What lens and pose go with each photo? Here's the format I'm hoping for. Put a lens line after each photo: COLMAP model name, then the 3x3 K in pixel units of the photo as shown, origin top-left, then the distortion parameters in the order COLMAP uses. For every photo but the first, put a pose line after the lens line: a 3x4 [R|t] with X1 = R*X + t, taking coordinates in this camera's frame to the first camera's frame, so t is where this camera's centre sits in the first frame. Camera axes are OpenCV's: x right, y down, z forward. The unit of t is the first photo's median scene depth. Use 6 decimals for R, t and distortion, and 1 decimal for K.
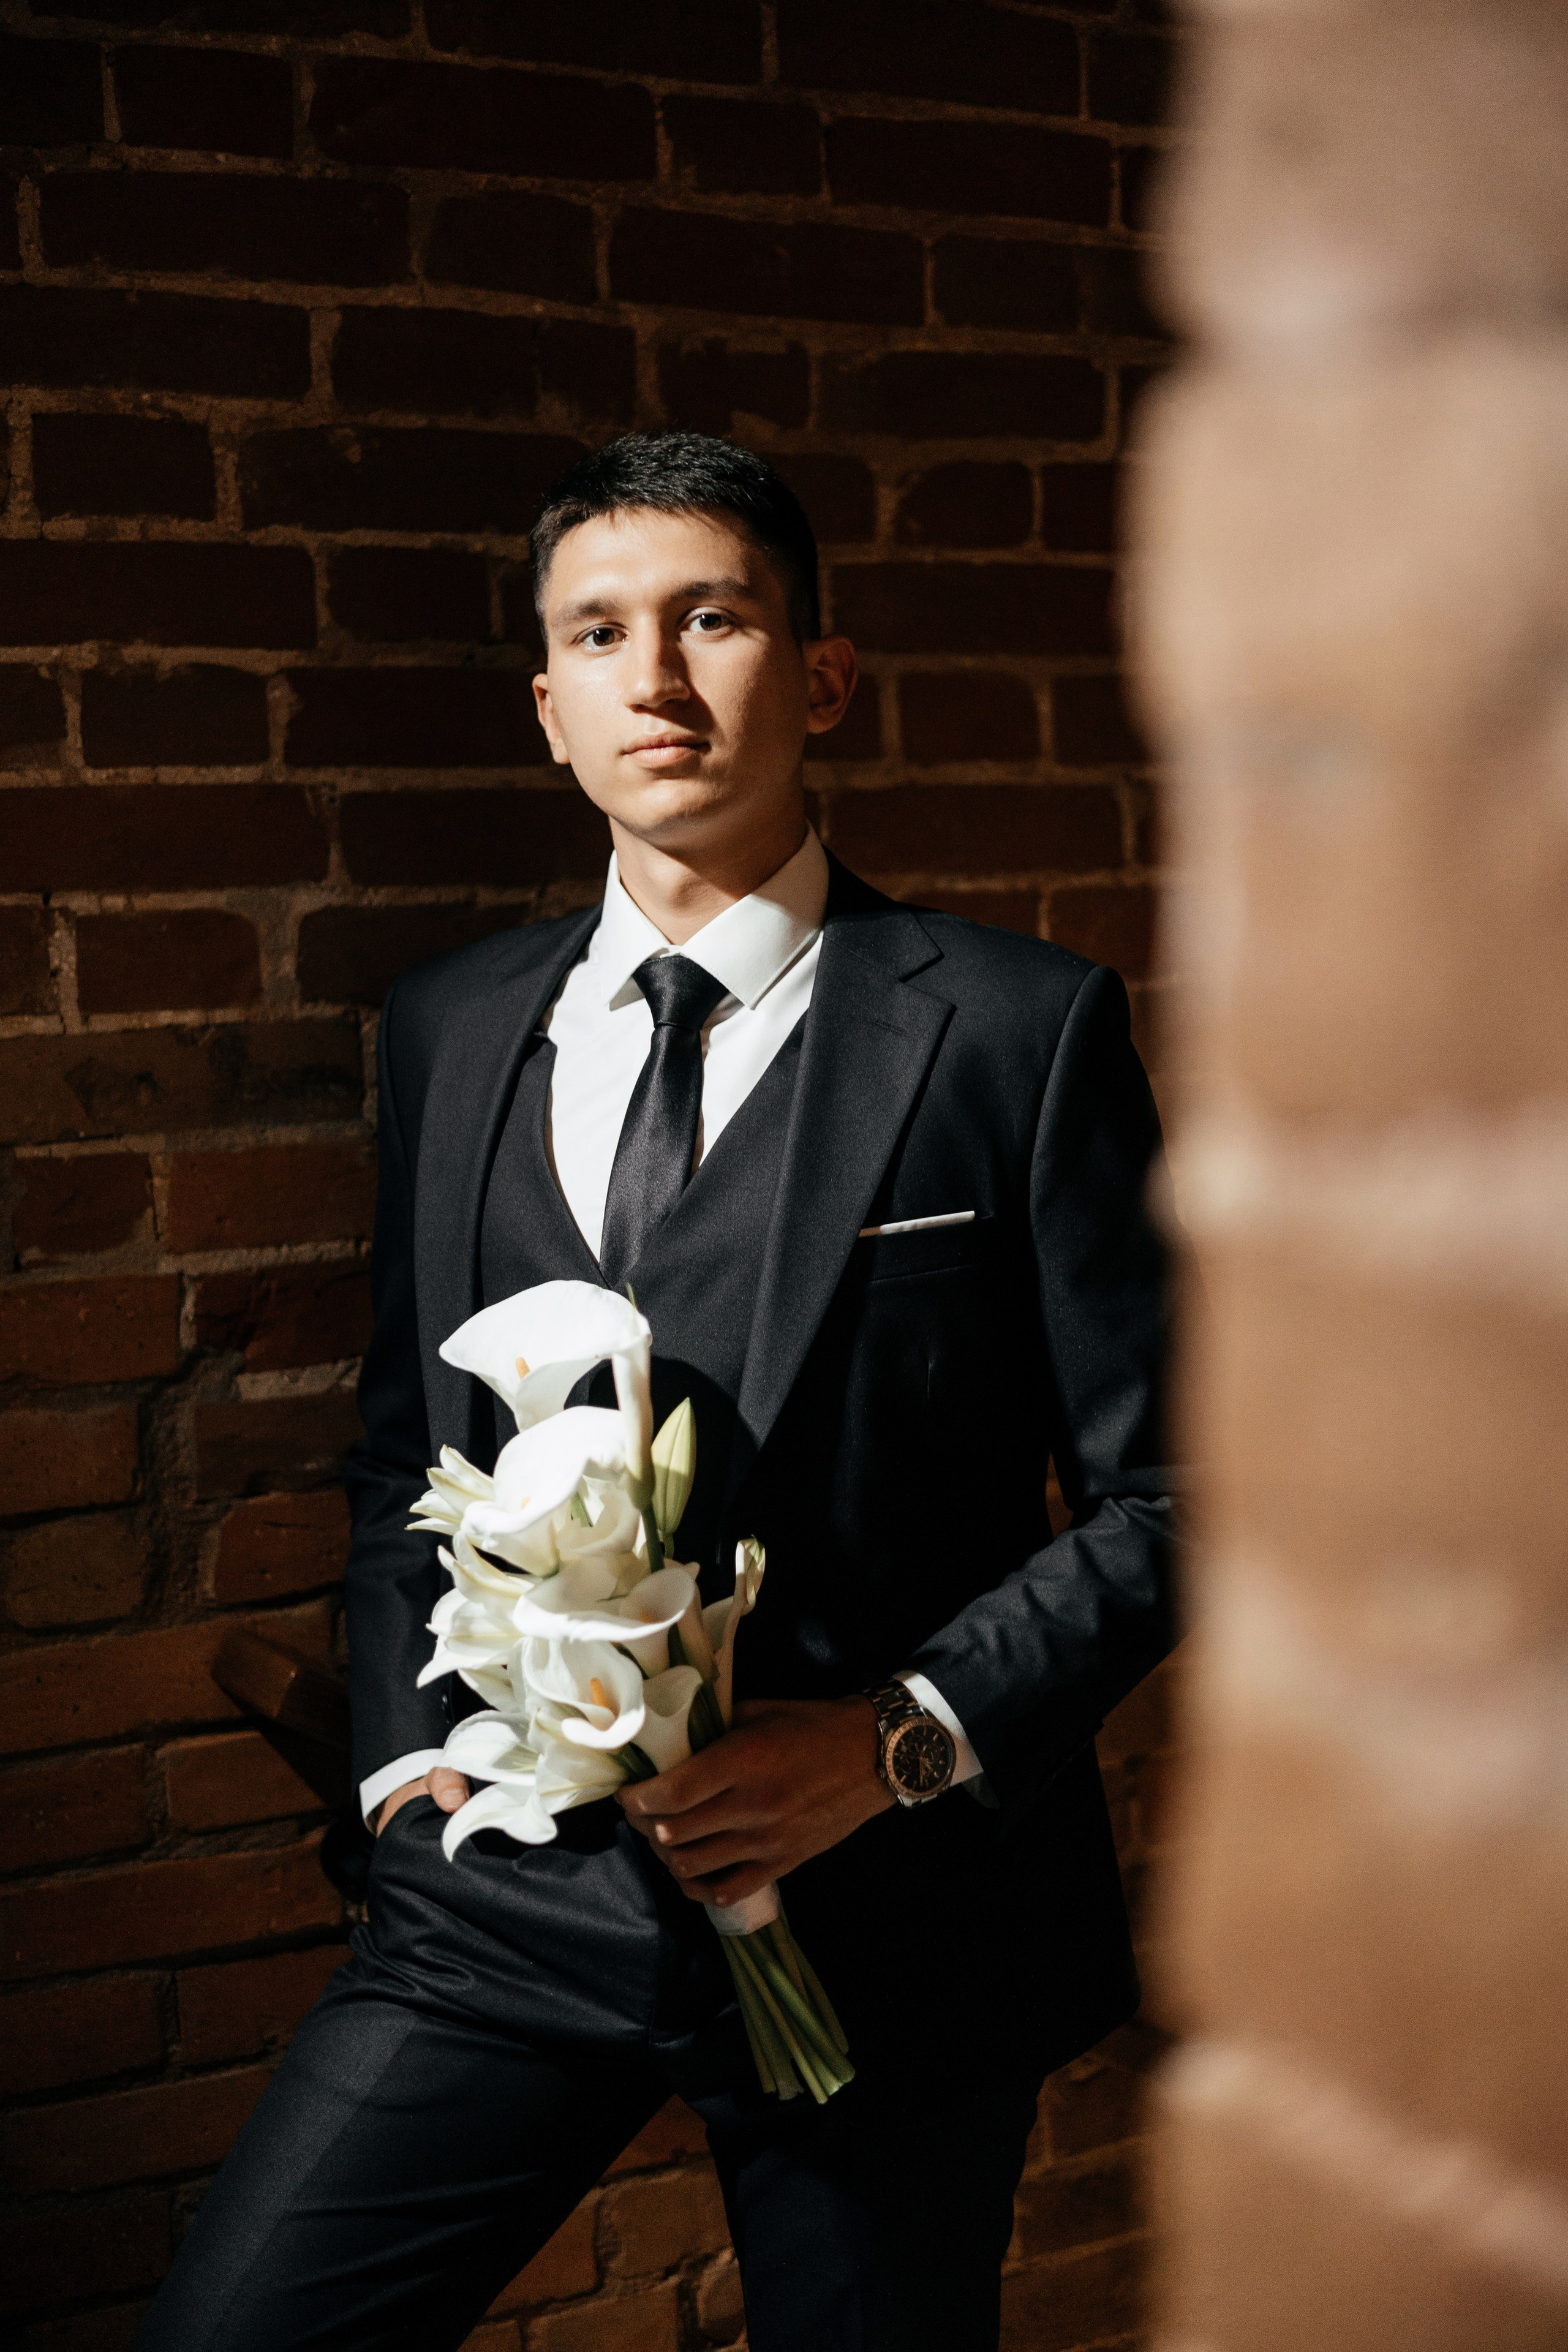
lens RADIAL K [[3394.7, 0, 745.1], [0, 3394.7, 1146.9], [0, 0, 1]] dist [-0.016471, 0.000000]
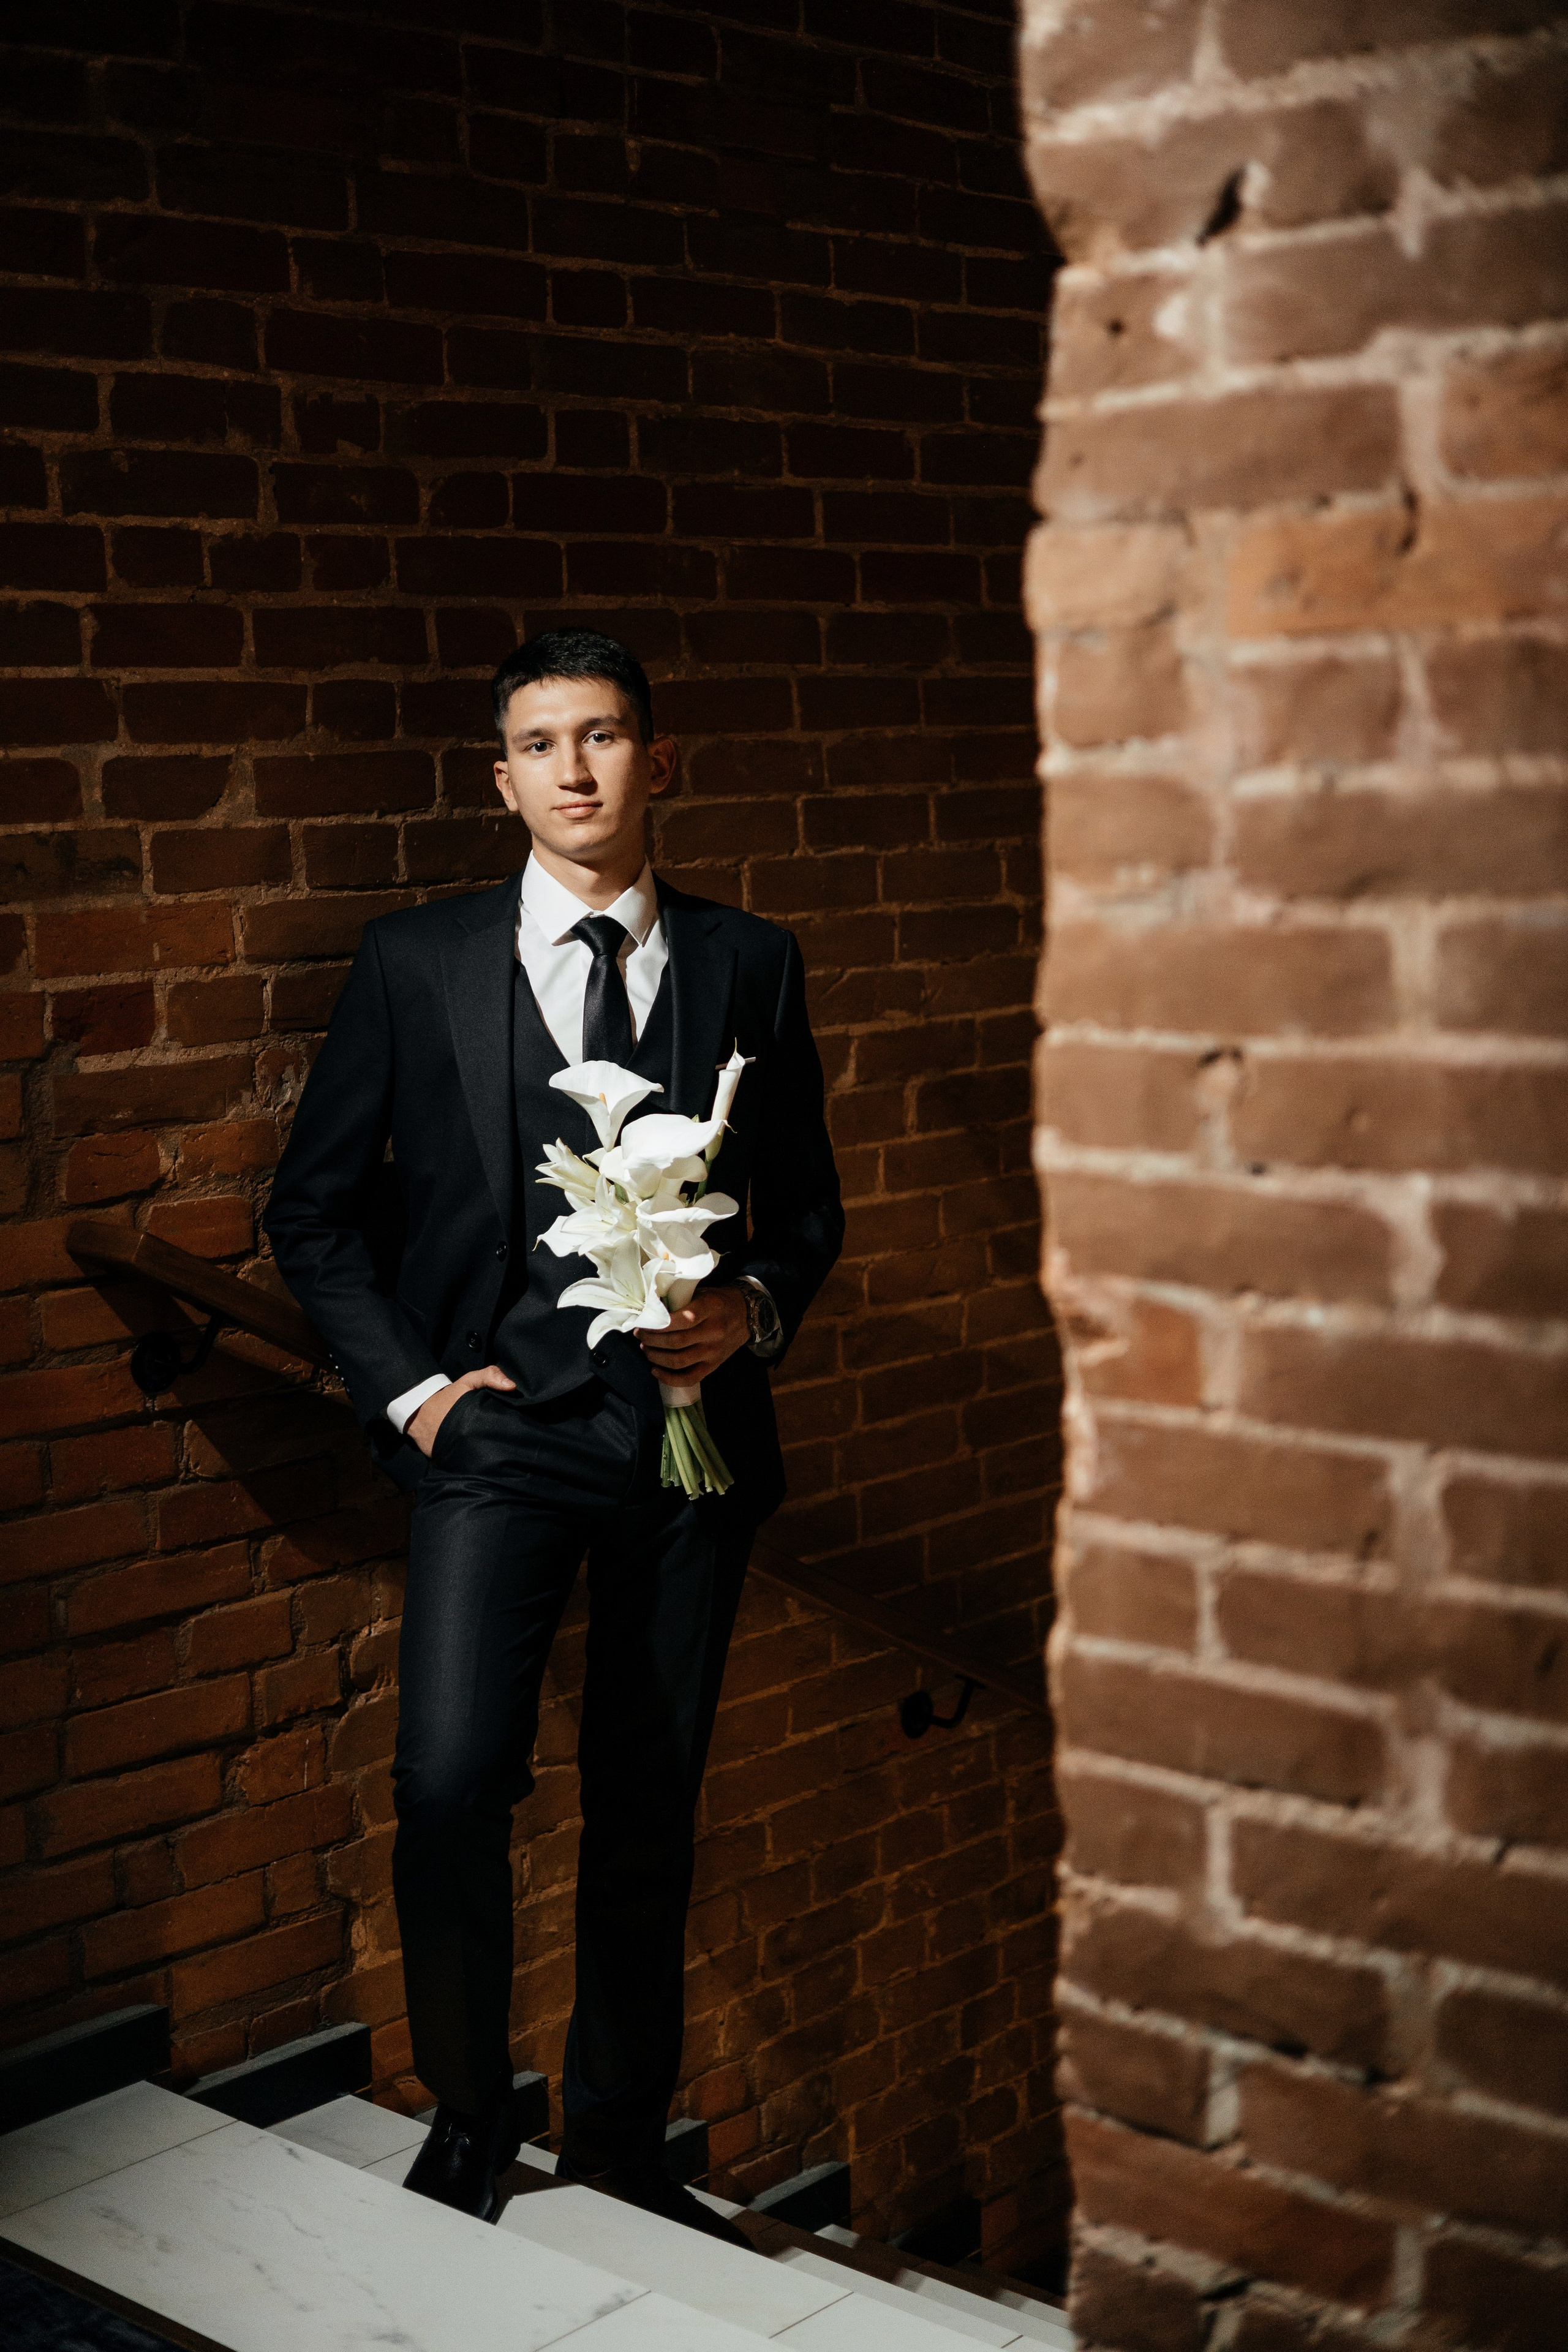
lens RADIAL K [[3394.7, 0, 779.0], [0, 3394.7, 1152.7], [0, 0, 1]] dist [-0.016471, 0.000000]
pose [[0.950761, -0.045282, 0.306598, -0.319551], [0.038552, 0.998865, 0.027973, 0.079228], [-0.307517, -0.014776, 0.951428, -0.582827]]
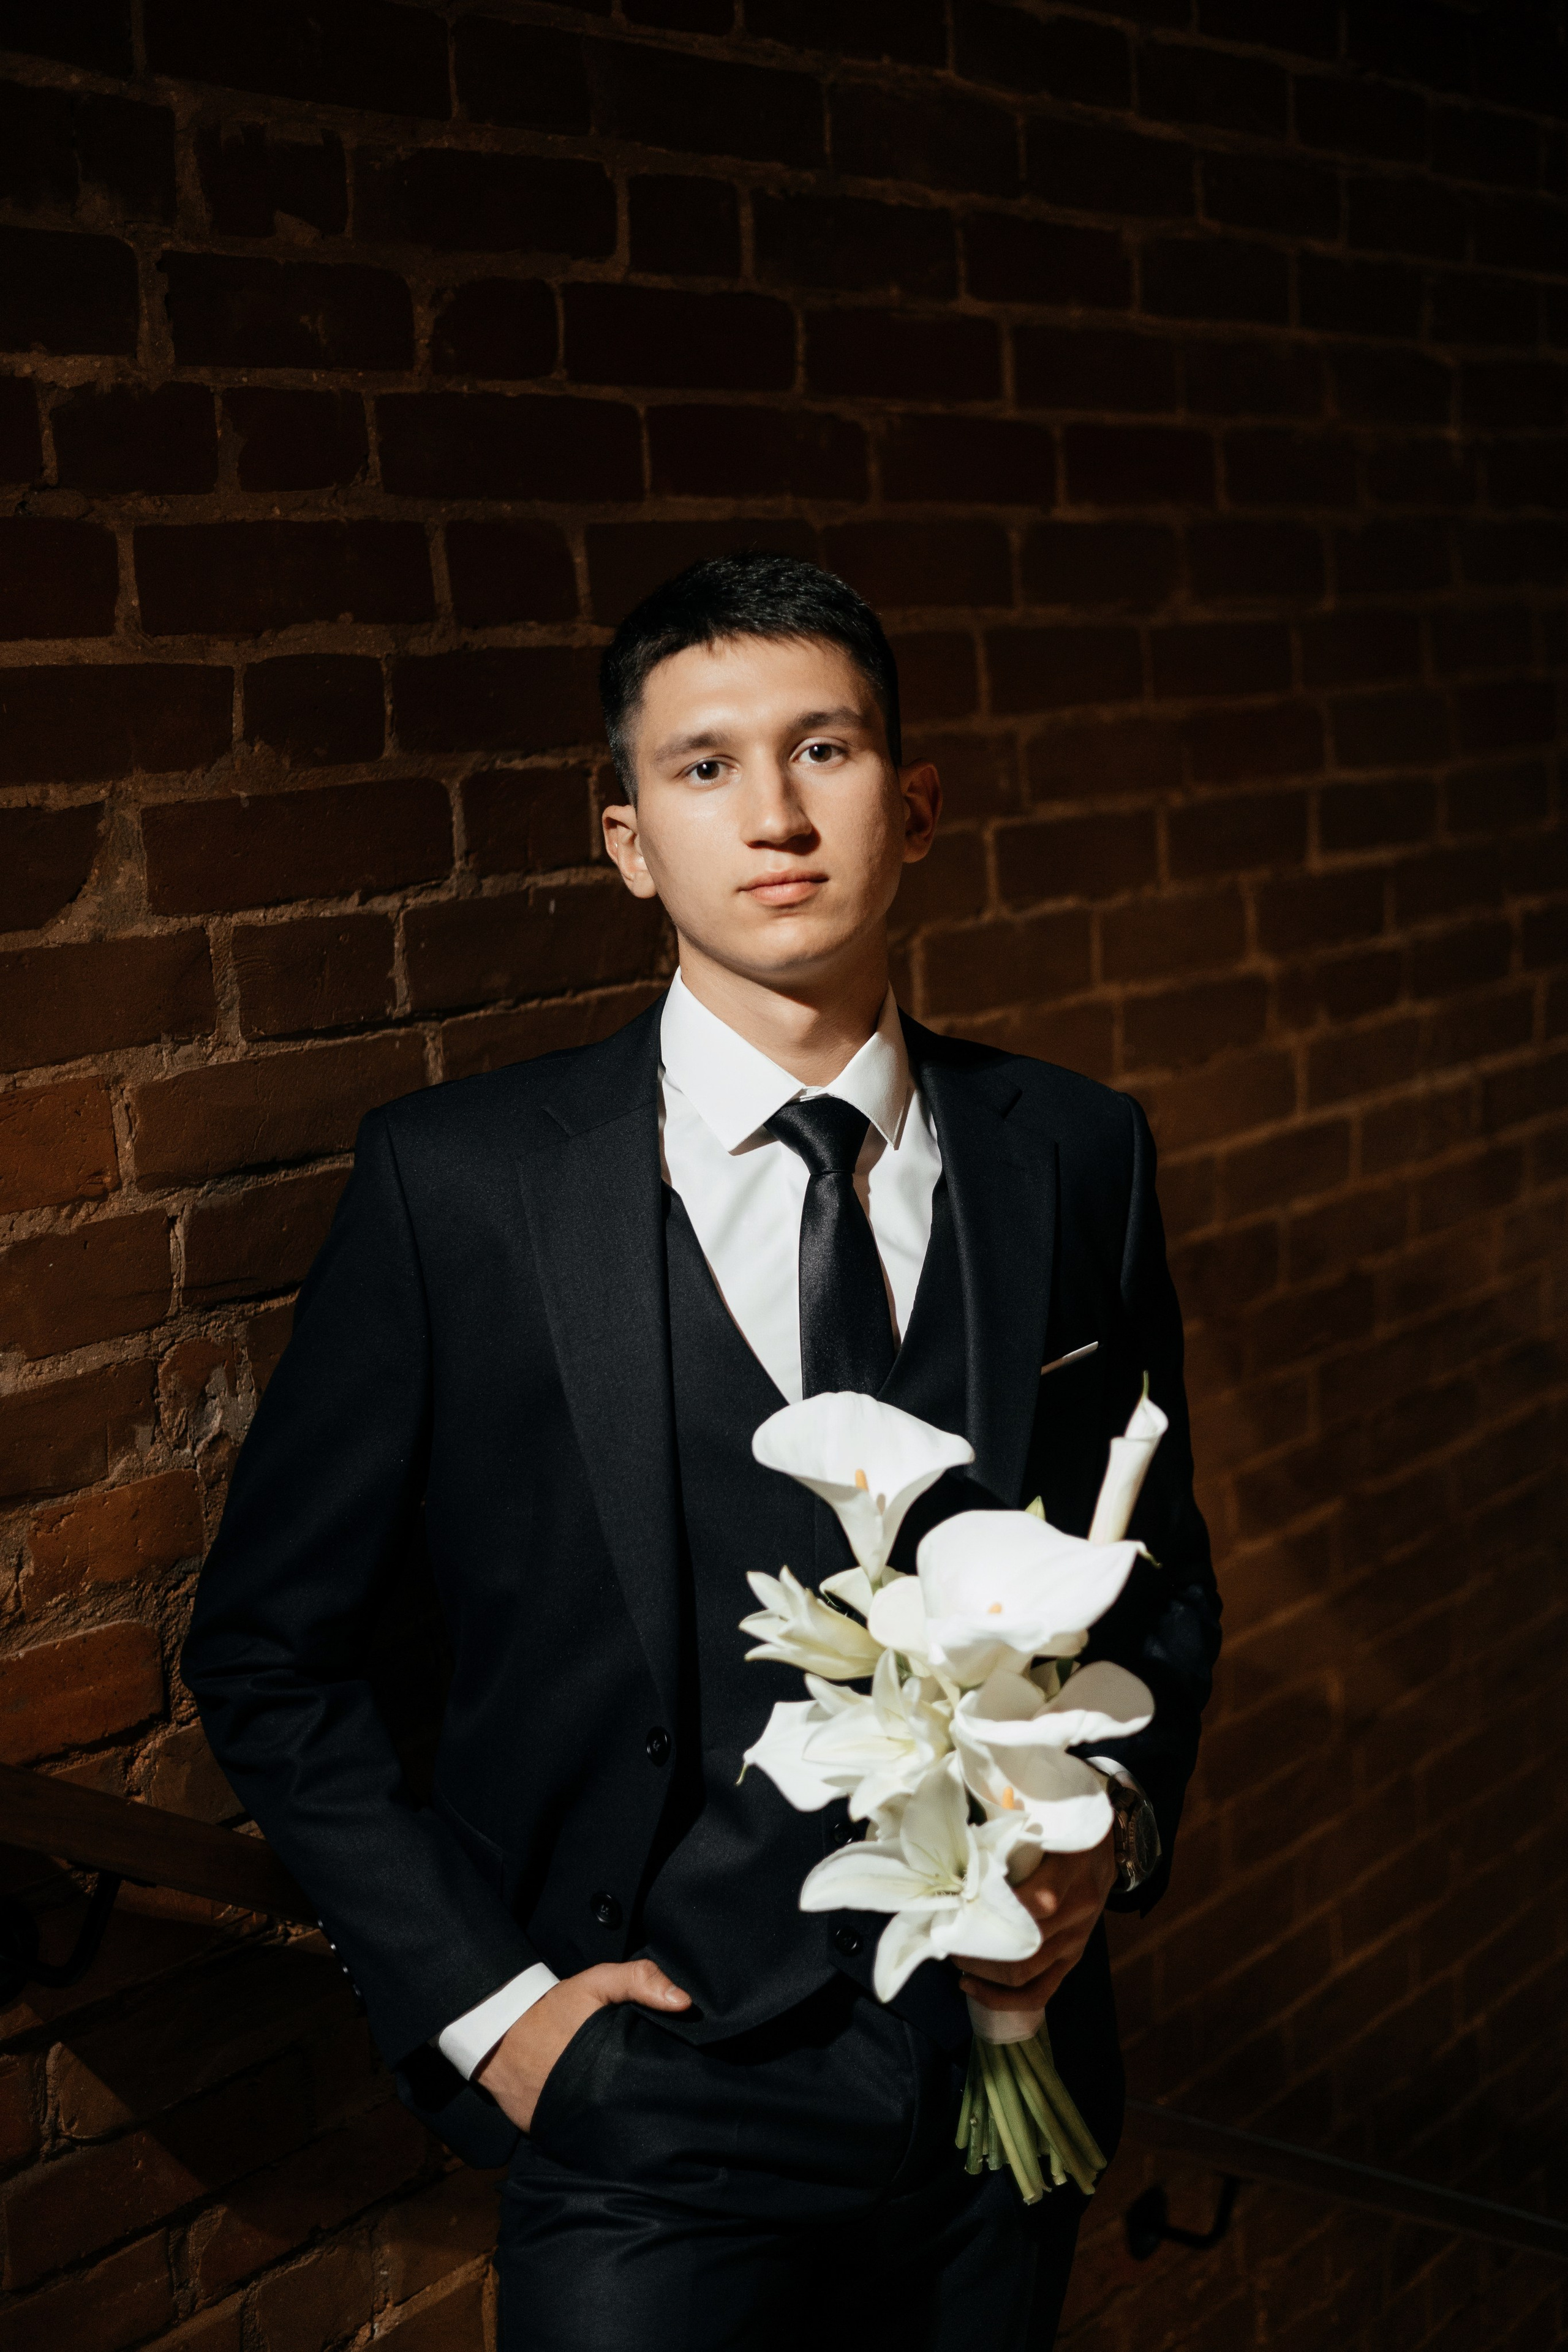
lens RADIAL K [[3394.7, 0, 707.7], [0, 3394.7, 1153.2], [0, 0, 1]] dist [-0.016471, 0.000000]
pose [[0.927571, -0.075614, 0.365915, -0.242969], [0.059500, 0.996705, 0.055134, -0.023740], [-0.368878, -0.029368, 0.929014, 0.173652]]
